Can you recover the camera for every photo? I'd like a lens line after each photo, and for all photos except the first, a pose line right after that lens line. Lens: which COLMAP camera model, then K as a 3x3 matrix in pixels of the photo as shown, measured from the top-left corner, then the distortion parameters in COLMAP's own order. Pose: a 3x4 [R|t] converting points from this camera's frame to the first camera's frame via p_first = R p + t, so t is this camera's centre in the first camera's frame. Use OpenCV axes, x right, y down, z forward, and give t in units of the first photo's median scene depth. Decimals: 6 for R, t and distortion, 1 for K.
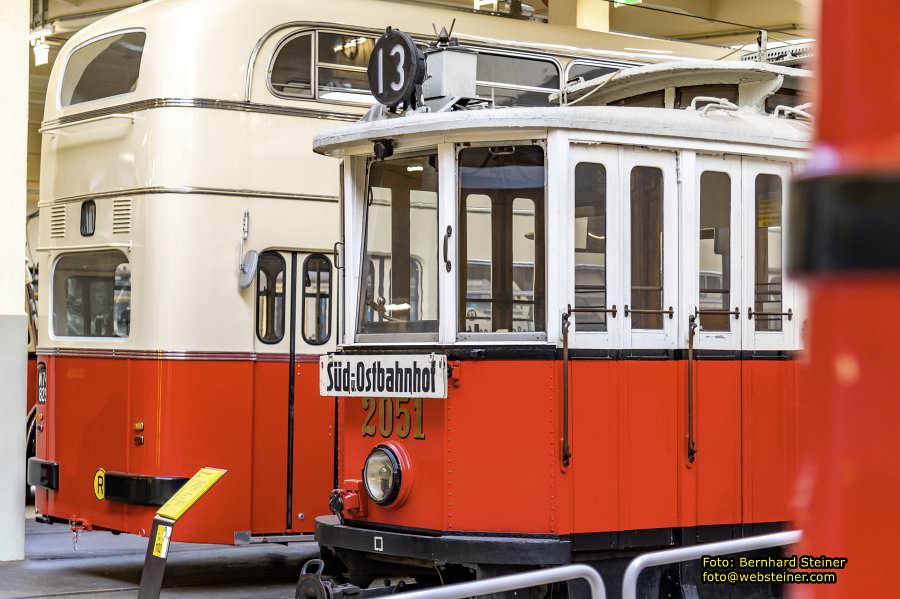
lens RADIAL K [[1969.1, 0, 449.7], [0, 1969.1, 299.9], [0, 0, 1]] dist [0.061992, 0.000000]
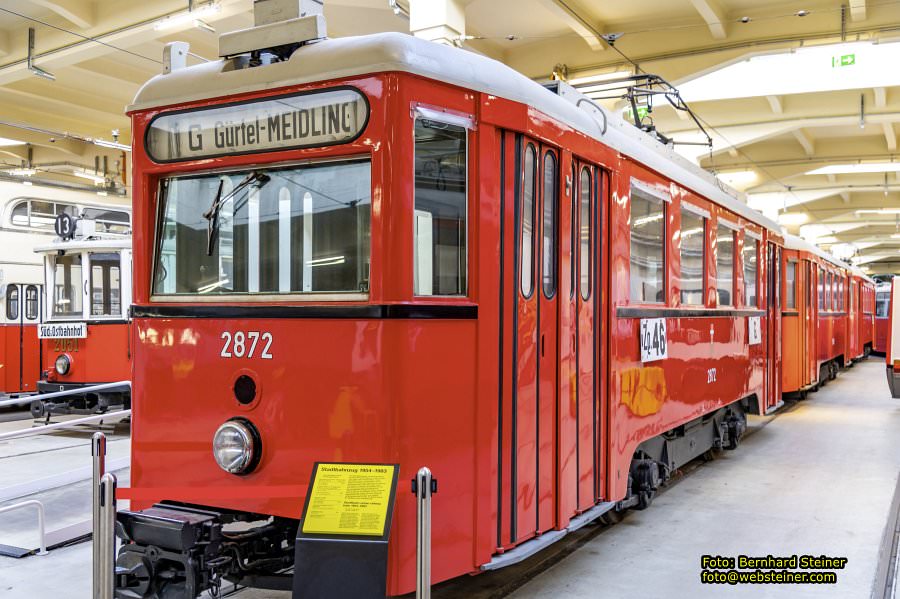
lens RADIAL K [[886.9, 0, 447.3], [0, 886.9, 305.2], [0, 0, 1]] dist [0.005668, 0.000000]
pose [[0.925632, -0.016169, 0.378080, -0.002881], [0.009872, 0.999778, 0.018588, -0.017422], [-0.378296, -0.013474, 0.925586, -0.414401]]
